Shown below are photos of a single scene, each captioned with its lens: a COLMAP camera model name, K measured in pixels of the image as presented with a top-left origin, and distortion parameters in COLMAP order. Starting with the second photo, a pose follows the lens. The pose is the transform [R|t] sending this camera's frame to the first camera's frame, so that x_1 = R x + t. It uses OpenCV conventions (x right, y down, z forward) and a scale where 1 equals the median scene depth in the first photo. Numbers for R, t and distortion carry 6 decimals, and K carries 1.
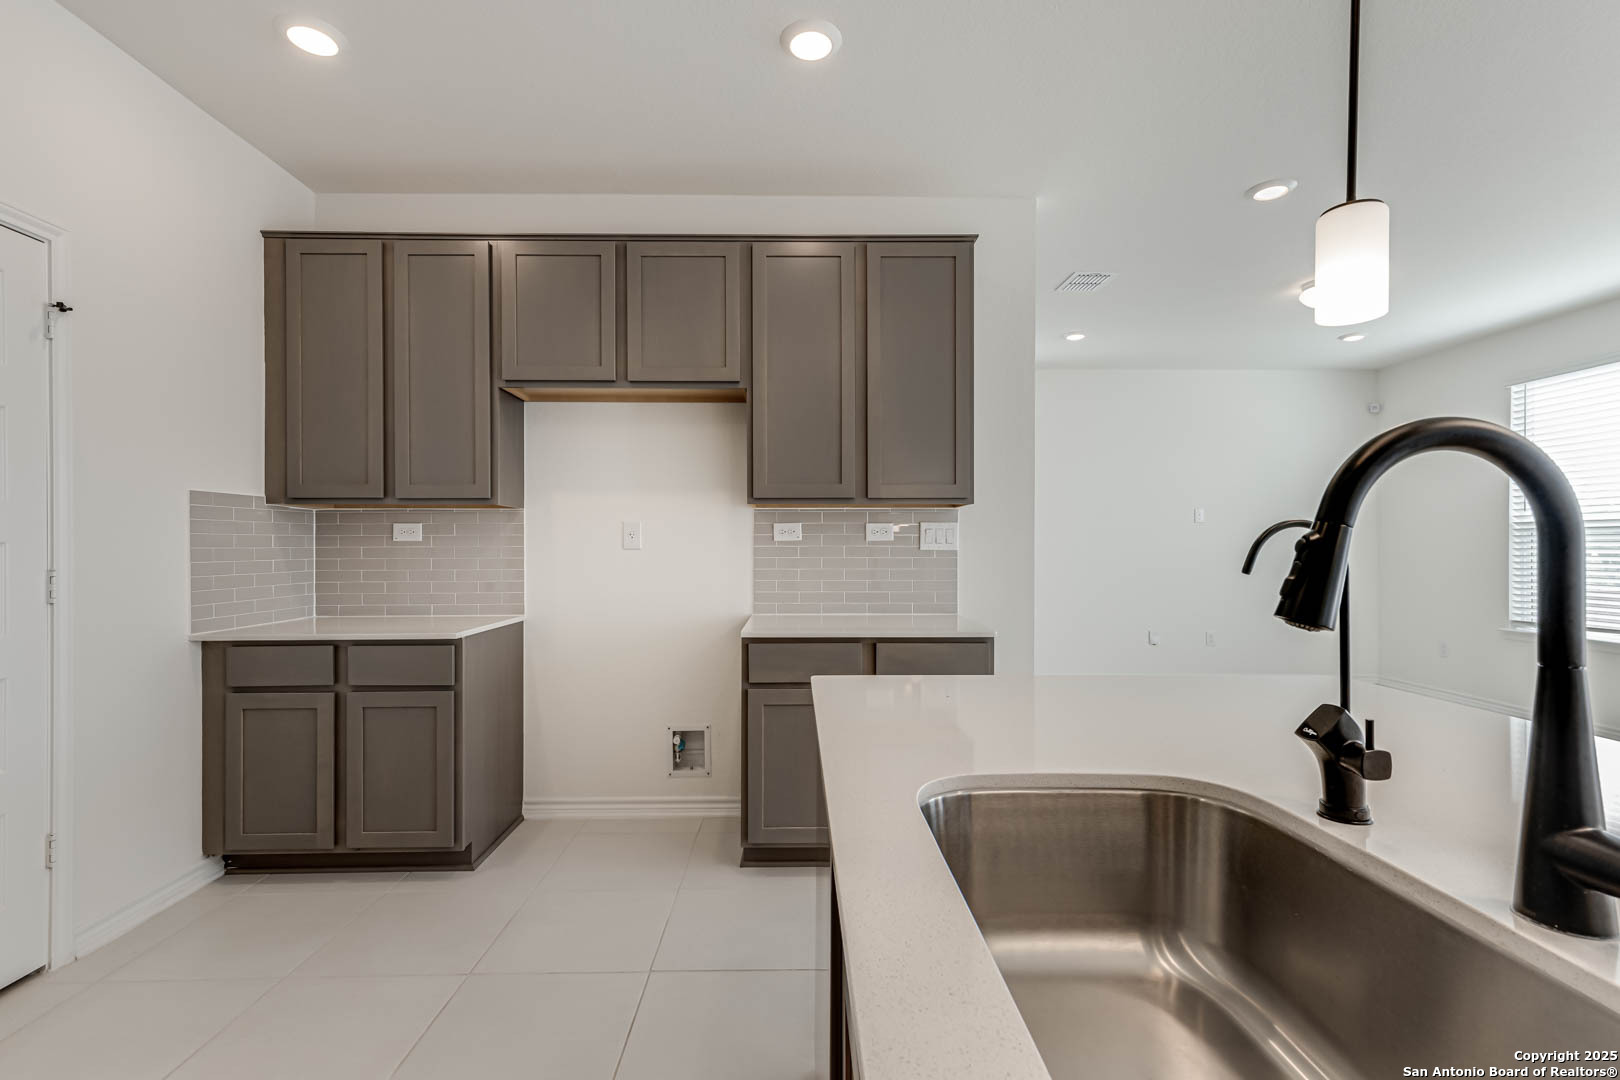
lens RADIAL K [[739.6, 0, 805.2], [0, 739.6, 549.2], [0, 0, 1]] dist [0.006198, 0.000746]
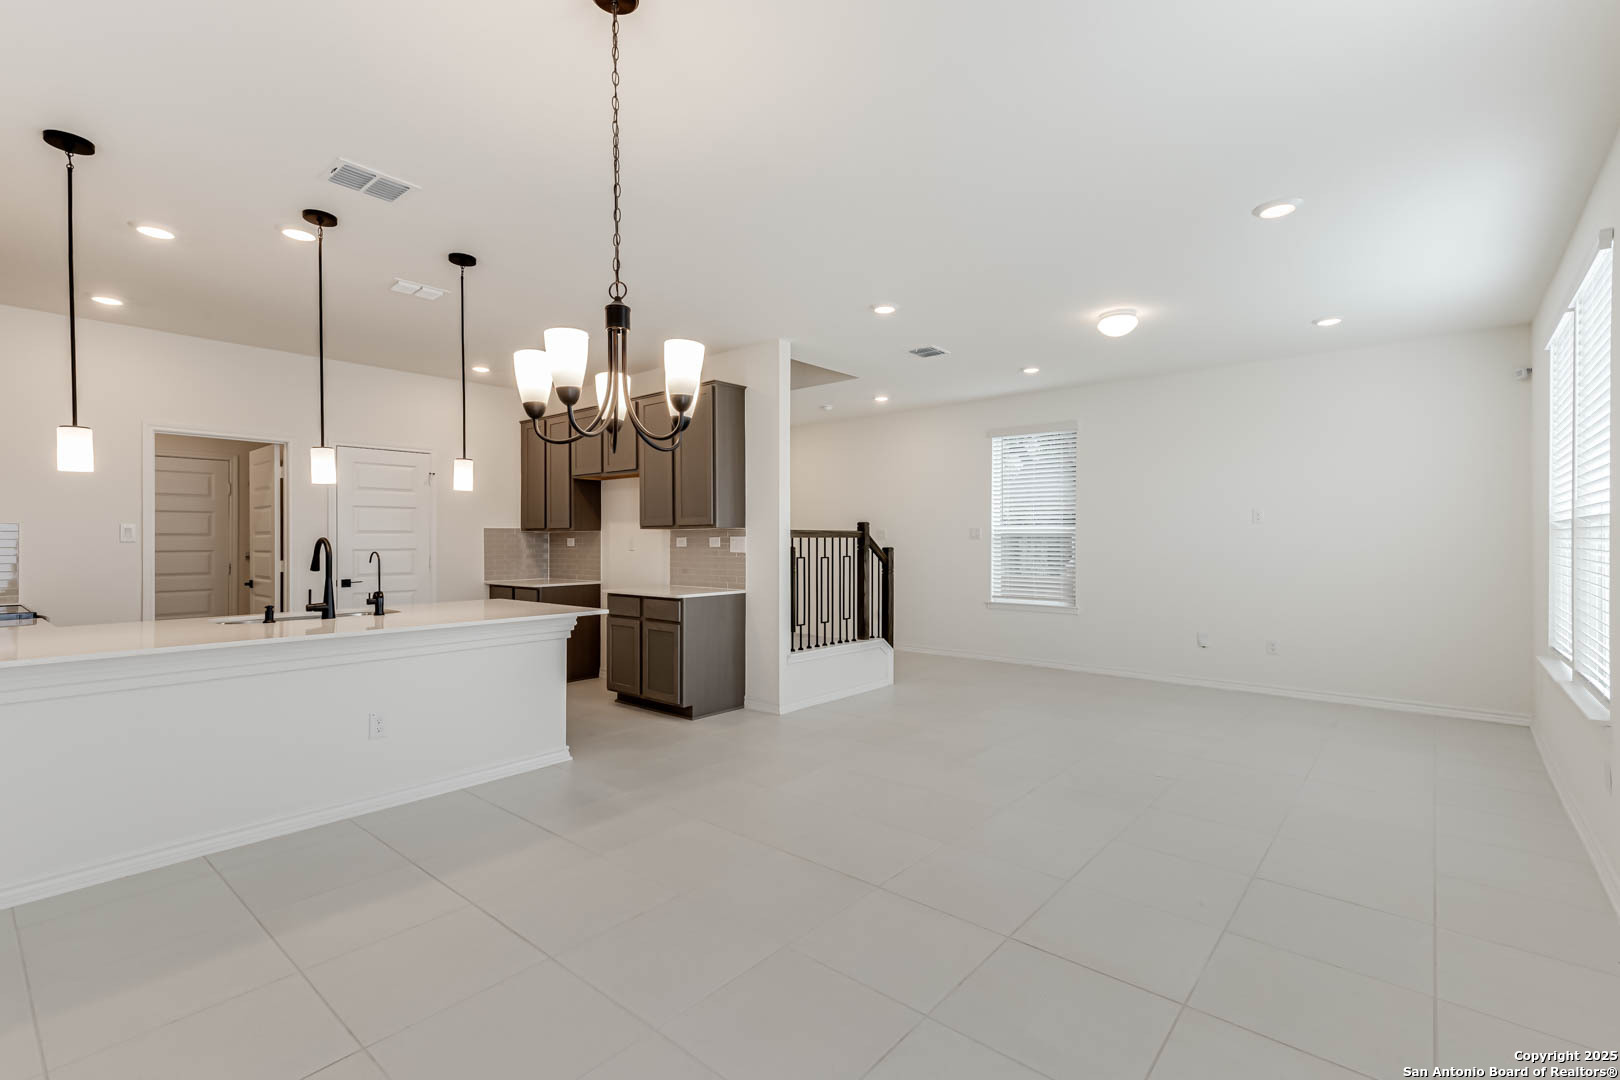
lens RADIAL K [[724.2, 0, 798.2], [0, 724.2, 539.3], [0, 0, 1]] dist [0.024226, -0.000768]
pose [[0.744618, -0.000821, -0.667490, 1.426028], [0.000468, 1.000000, -0.000709, -0.028989], [0.667490, 0.000216, 0.744618, -0.171112]]
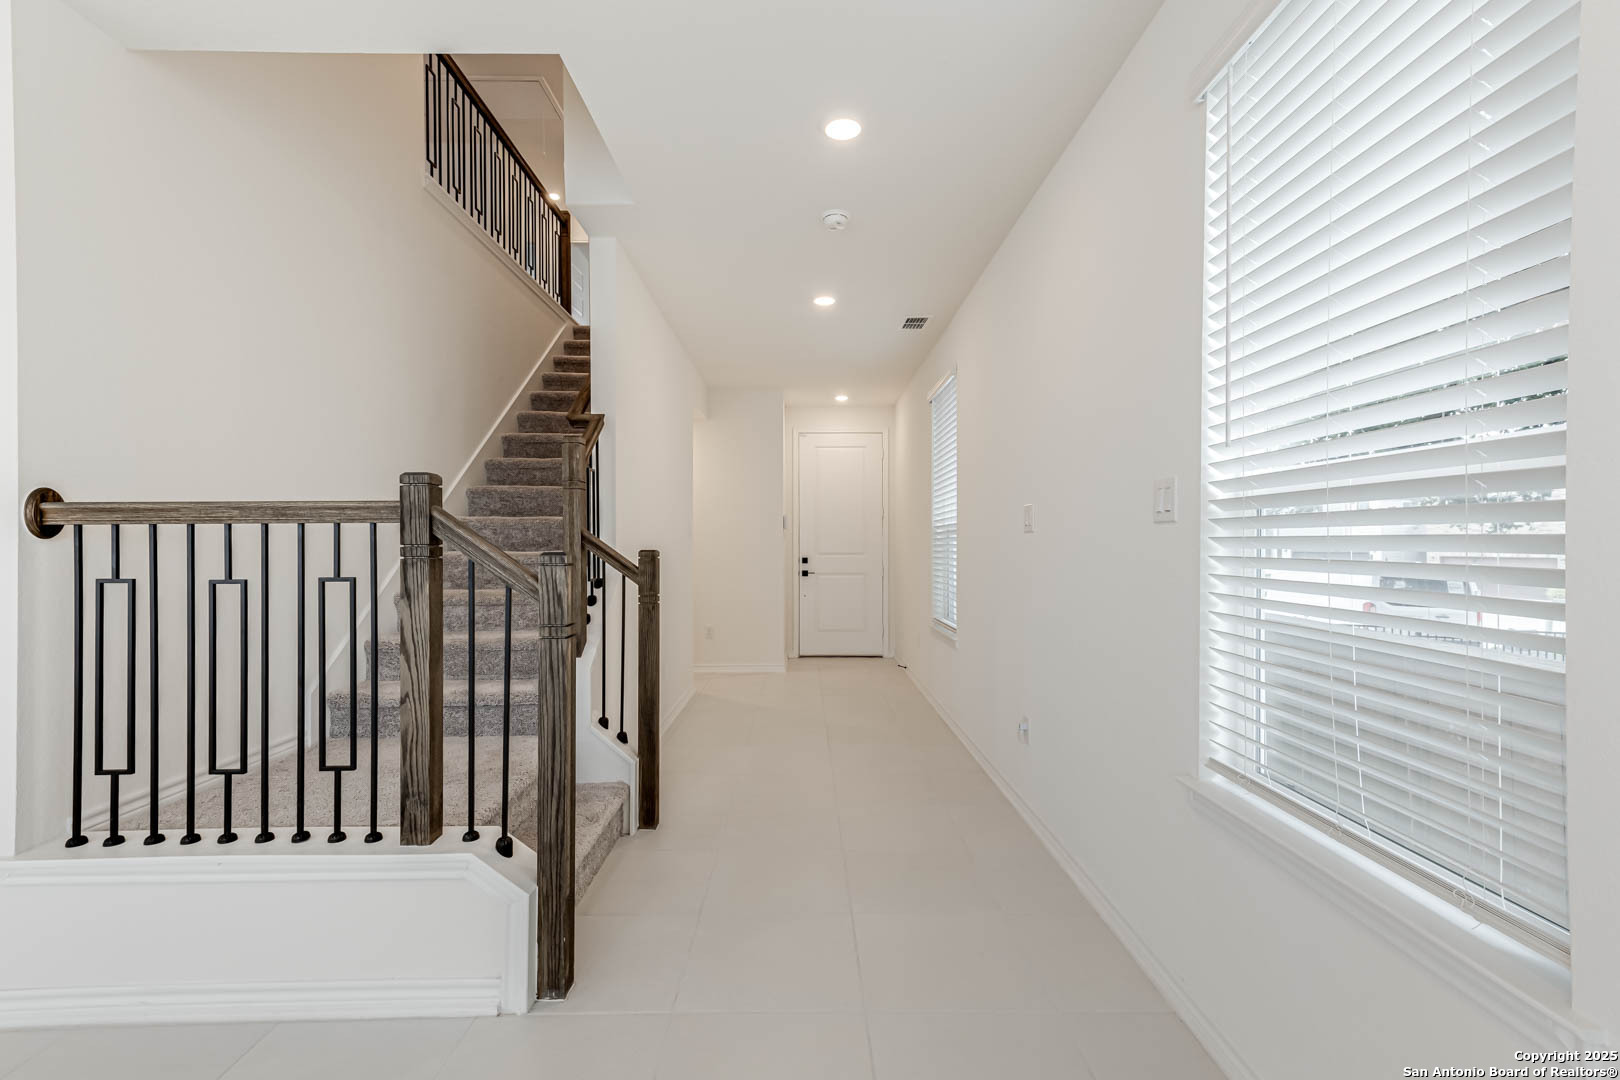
lens RADIAL K [[724.2, 0, 809.5], [0, 724.2, 537.8], [0, 0, 1]] dist [0.024226, -0.000768]
pose [[-0.006456, -0.007201, -0.999953, 0.907446], [0.004501, 0.999964, -0.007230, -0.016058], [0.999969, -0.004547, -0.006423, 1.677626]]
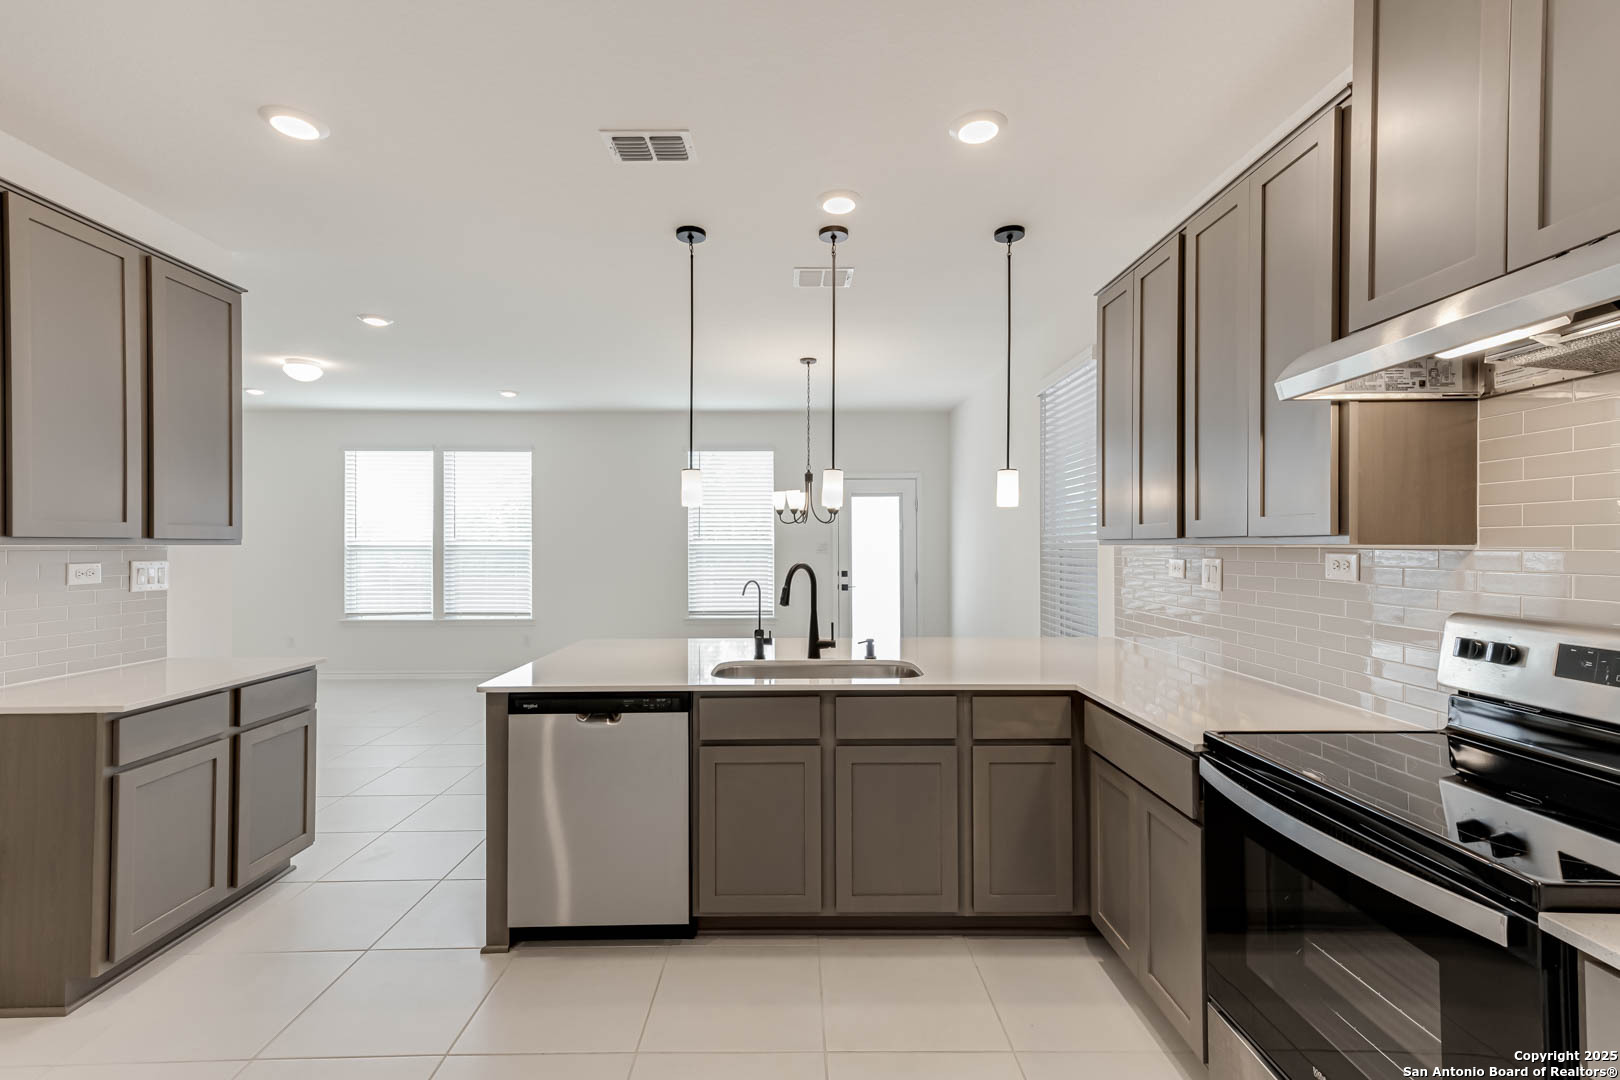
lens RADIAL K [[724.2, 0, 795.4], [0, 724.2, 542.8], [0, 0, 1]] dist [0.024226, -0.000768]
pose [[0.012802, 0.003769, 0.999911, -0.726217], [0.003612, 0.999986, -0.003816, -0.052225], [-0.999912, 0.003660, 0.012788, 0.183473]]
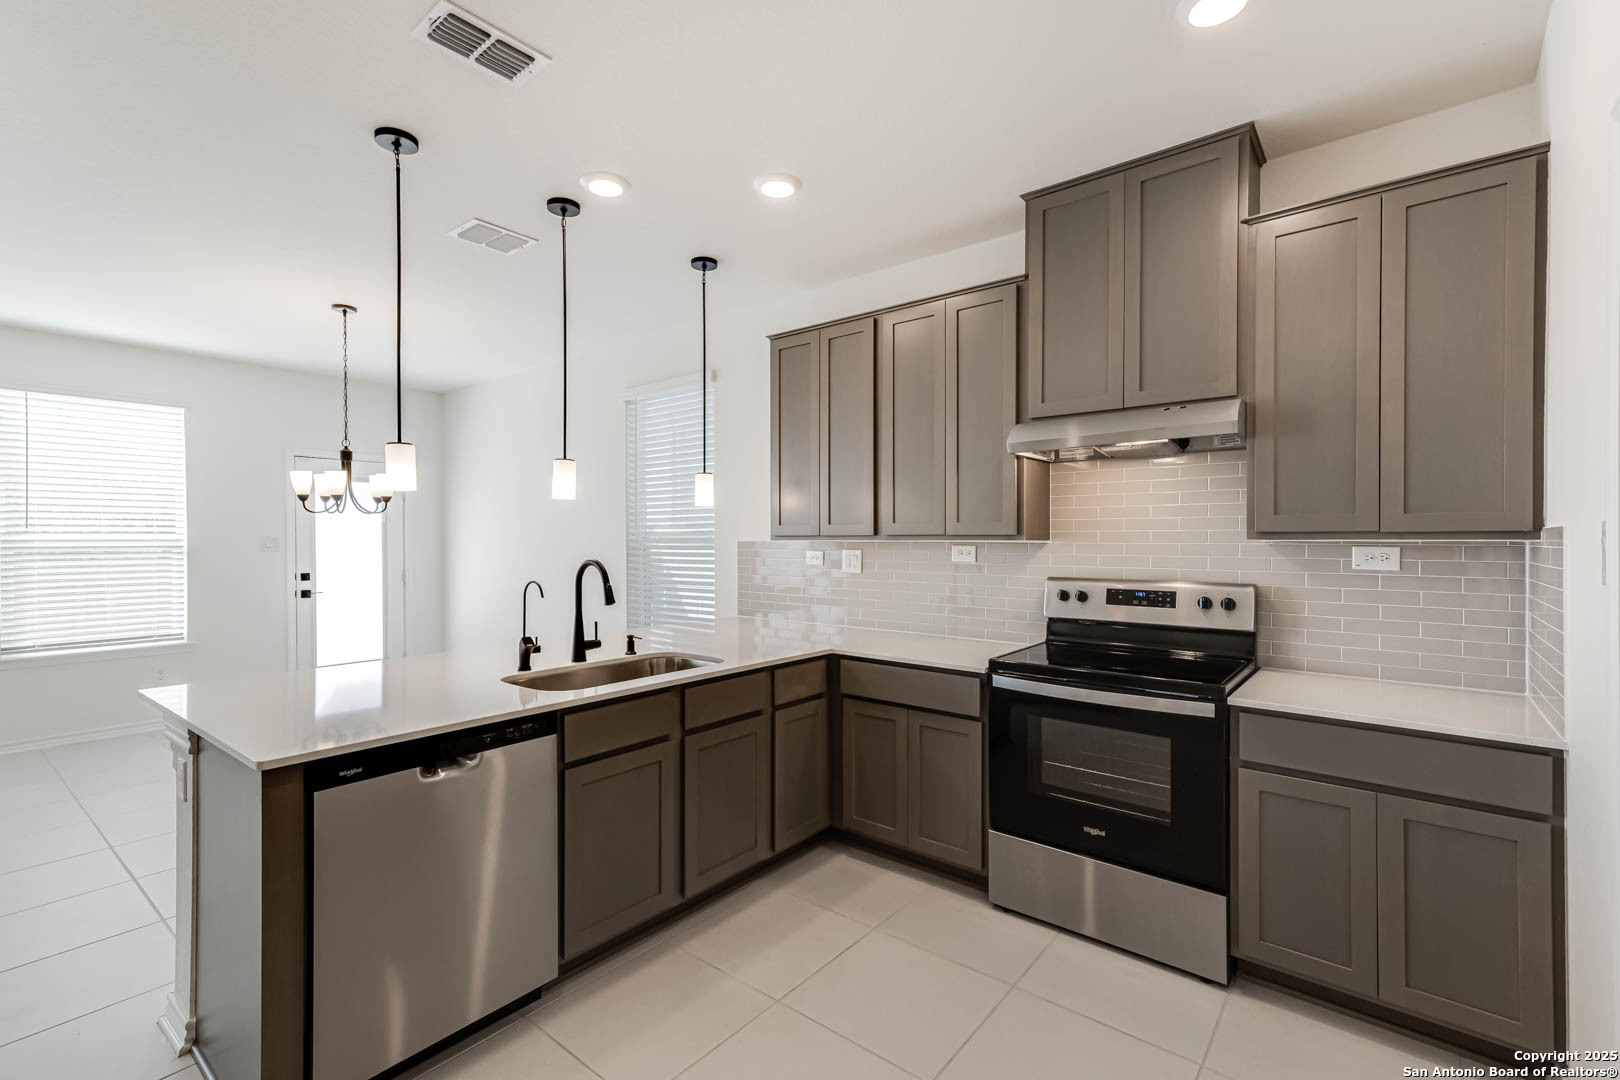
lens RADIAL K [[724.2, 0, 803.8], [0, 724.2, 540.9], [0, 0, 1]] dist [0.024226, -0.000768]
pose [[-0.766839, 0.000590, 0.641839, -0.565019], [0.003139, 0.999991, 0.002830, -0.053814], [-0.641832, 0.004185, -0.766834, 0.657428]]
